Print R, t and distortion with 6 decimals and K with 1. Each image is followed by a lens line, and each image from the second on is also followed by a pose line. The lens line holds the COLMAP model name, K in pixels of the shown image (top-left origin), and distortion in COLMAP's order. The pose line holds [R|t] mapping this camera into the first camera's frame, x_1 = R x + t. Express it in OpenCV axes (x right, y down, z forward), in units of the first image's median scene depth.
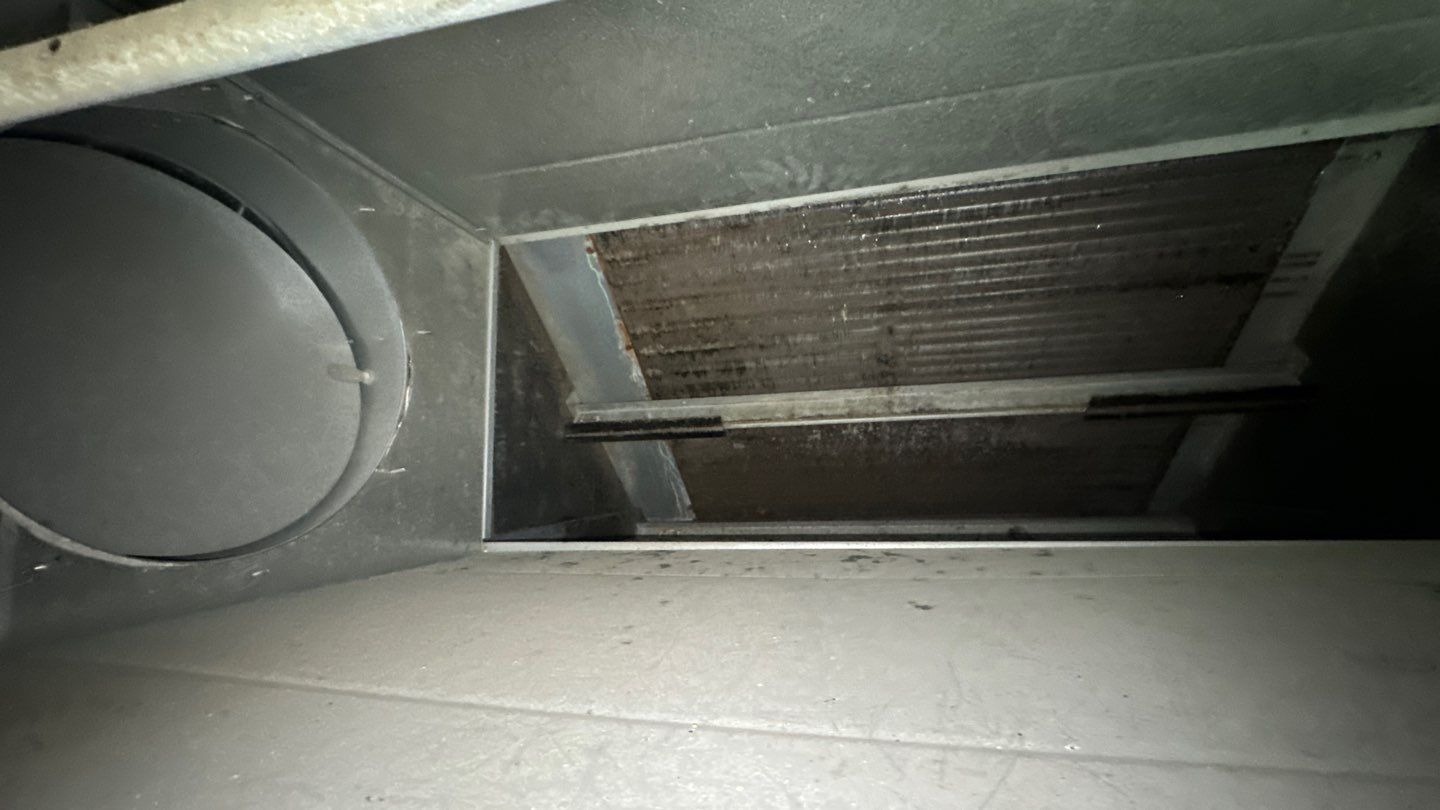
lens RADIAL K [[572.3, 0, 723.4], [0, 572.3, 404.4], [0, 0, 1]] dist [-0.000652, -0.000044]
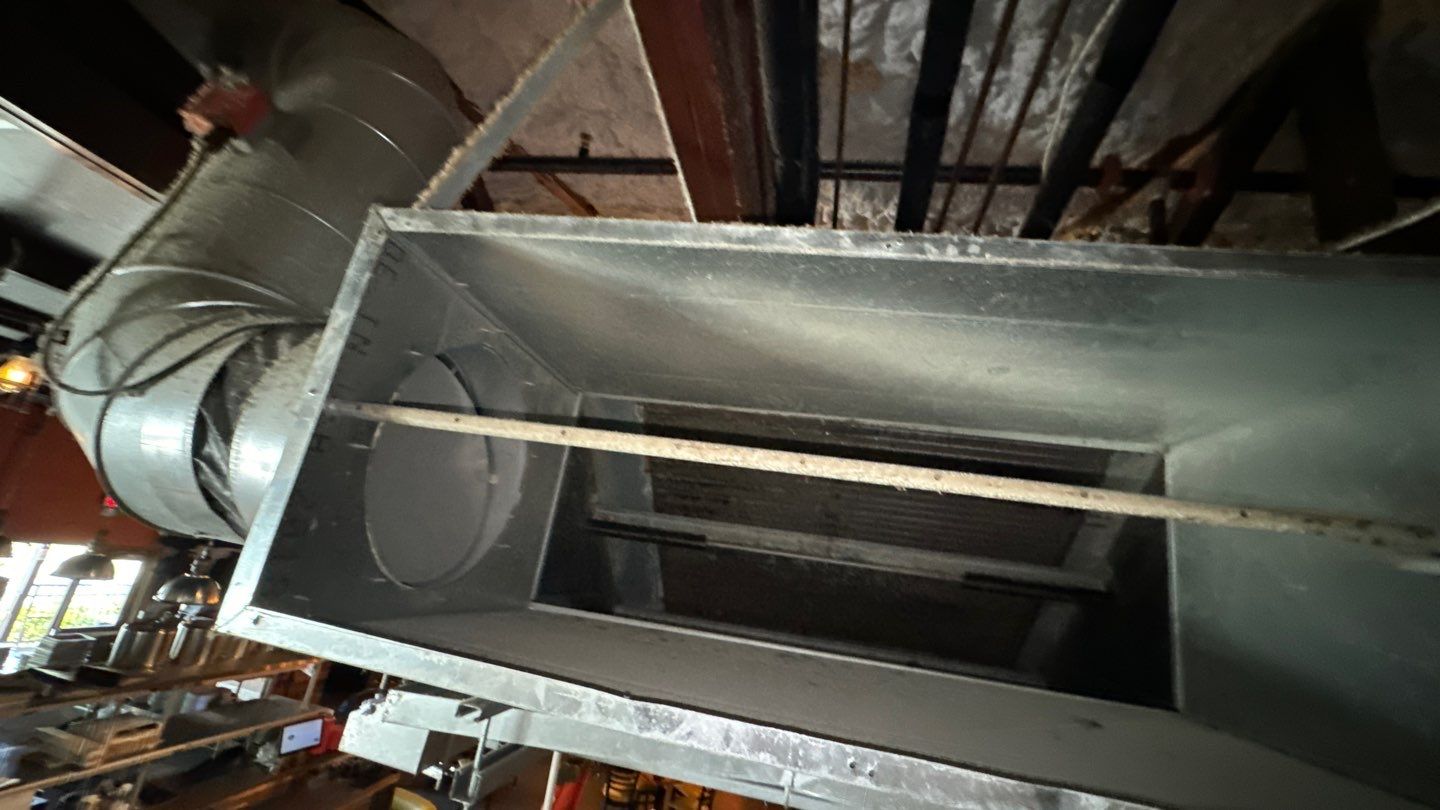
lens RADIAL K [[572.3, 0, 719.3], [0, 572.3, 404.8], [0, 0, 1]] dist [-0.000652, -0.000044]
pose [[0.981735, 0.188158, 0.028166, -0.072853], [-0.181363, 0.970271, -0.160253, -0.071913], [-0.057482, 0.152218, 0.986674, -0.399752]]
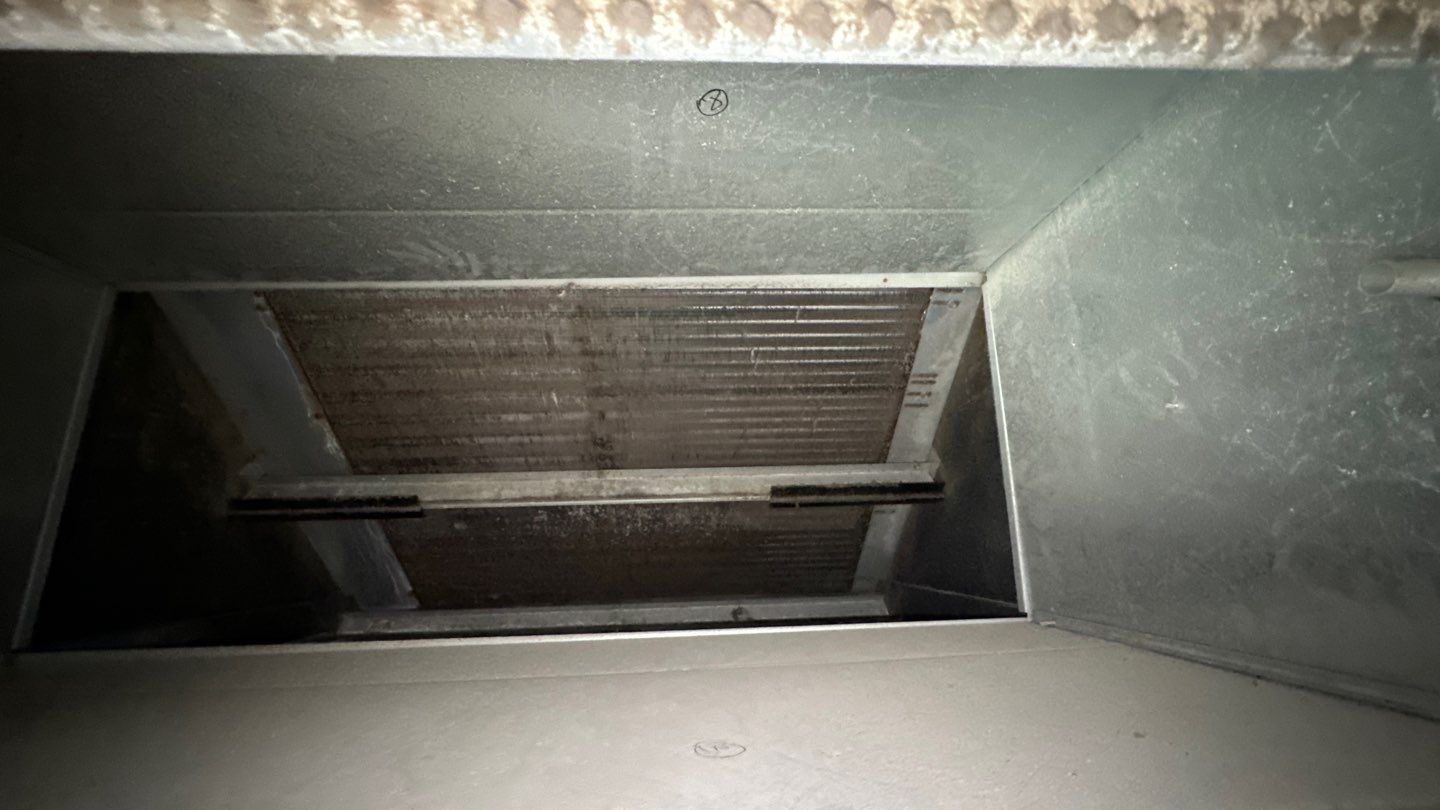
lens RADIAL K [[572.3, 0, 717.4], [0, 572.3, 406.6], [0, 0, 1]] dist [-0.000652, -0.000044]
pose [[0.964041, 0.063368, 0.258088, 0.229255], [-0.031818, 0.991692, -0.124641, -0.023364], [-0.263842, 0.111947, 0.958048, -0.039364]]
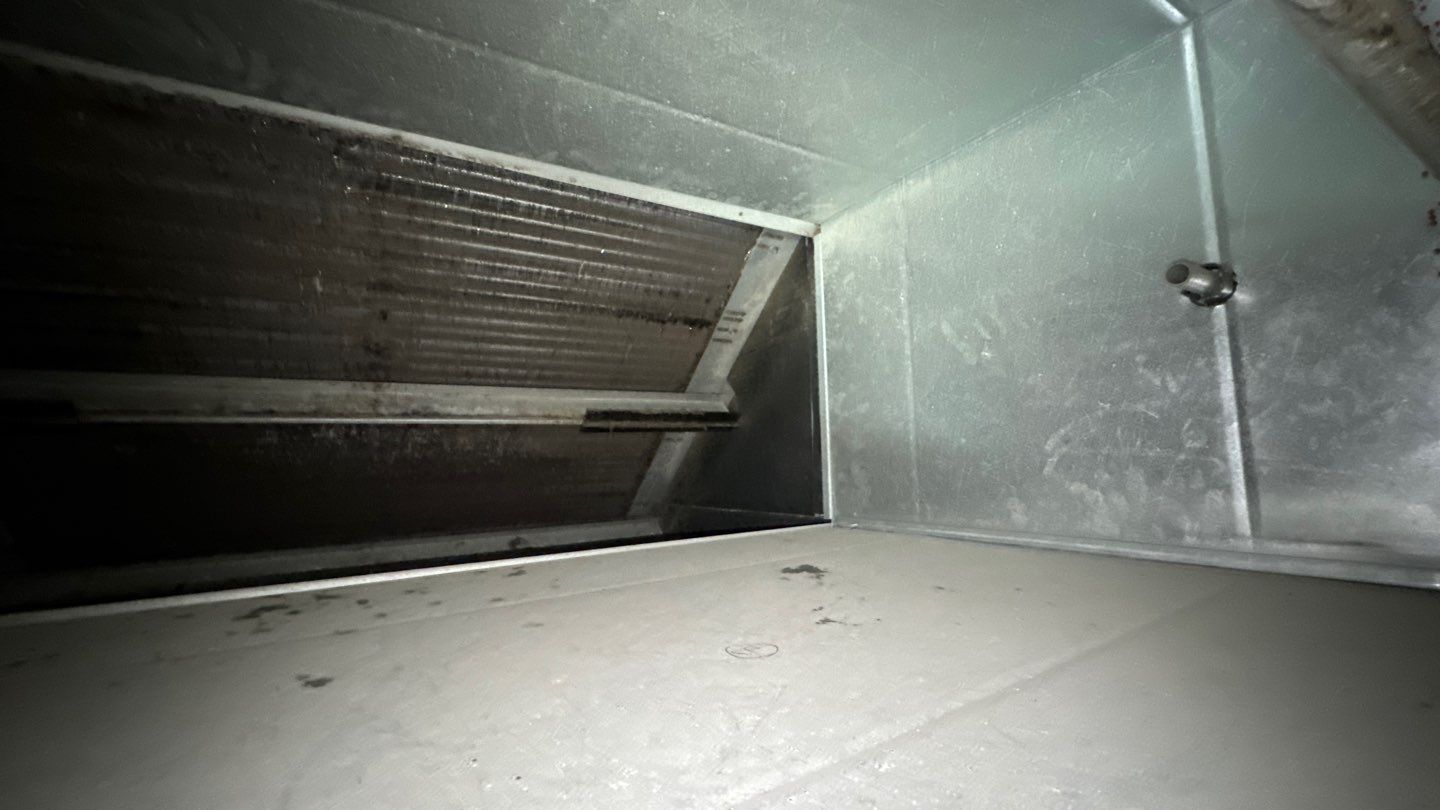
lens RADIAL K [[572.3, 0, 715.3], [0, 572.3, 405.4], [0, 0, 1]] dist [-0.000652, -0.000044]
pose [[0.724050, 0.073712, 0.685797, 0.081465], [-0.064318, 0.997156, -0.039272, 0.003811], [-0.686742, -0.015674, 0.726732, 0.063484]]
